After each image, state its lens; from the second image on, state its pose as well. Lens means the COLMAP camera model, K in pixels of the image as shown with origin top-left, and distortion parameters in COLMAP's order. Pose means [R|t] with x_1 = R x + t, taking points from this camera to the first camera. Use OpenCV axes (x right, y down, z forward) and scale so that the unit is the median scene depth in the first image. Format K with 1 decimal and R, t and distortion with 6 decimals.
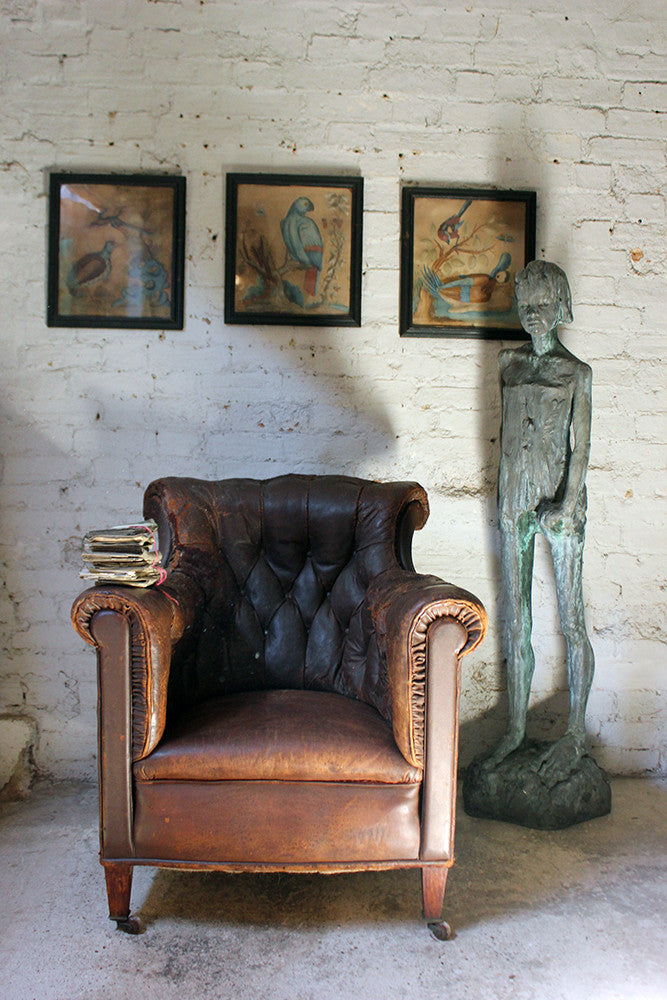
lens RADIAL K [[985.3, 0, 334.0], [0, 985.3, 495.2], [0, 0, 1]] dist [-0.139341, 0.126369]
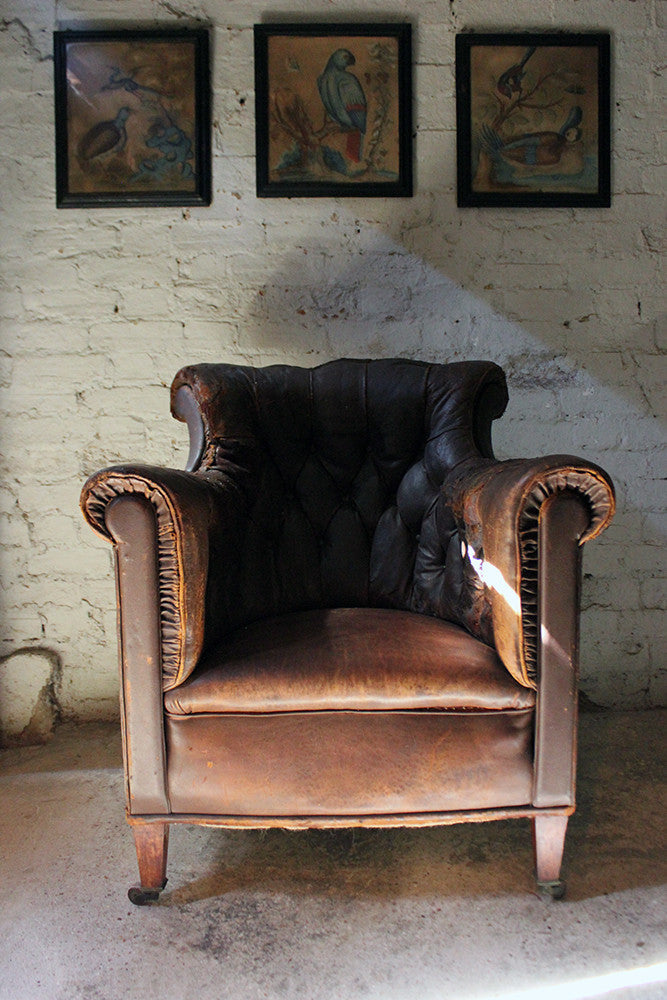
lens RADIAL K [[896.9, 0, 338.6], [0, 896.9, 493.9], [0, 0, 1]] dist [-0.136161, 0.124910]
pose [[0.999120, -0.025520, -0.033283, -0.019336], [0.026371, 0.999330, 0.025377, 0.072361], [0.032614, -0.026233, 0.999124, 0.206043]]
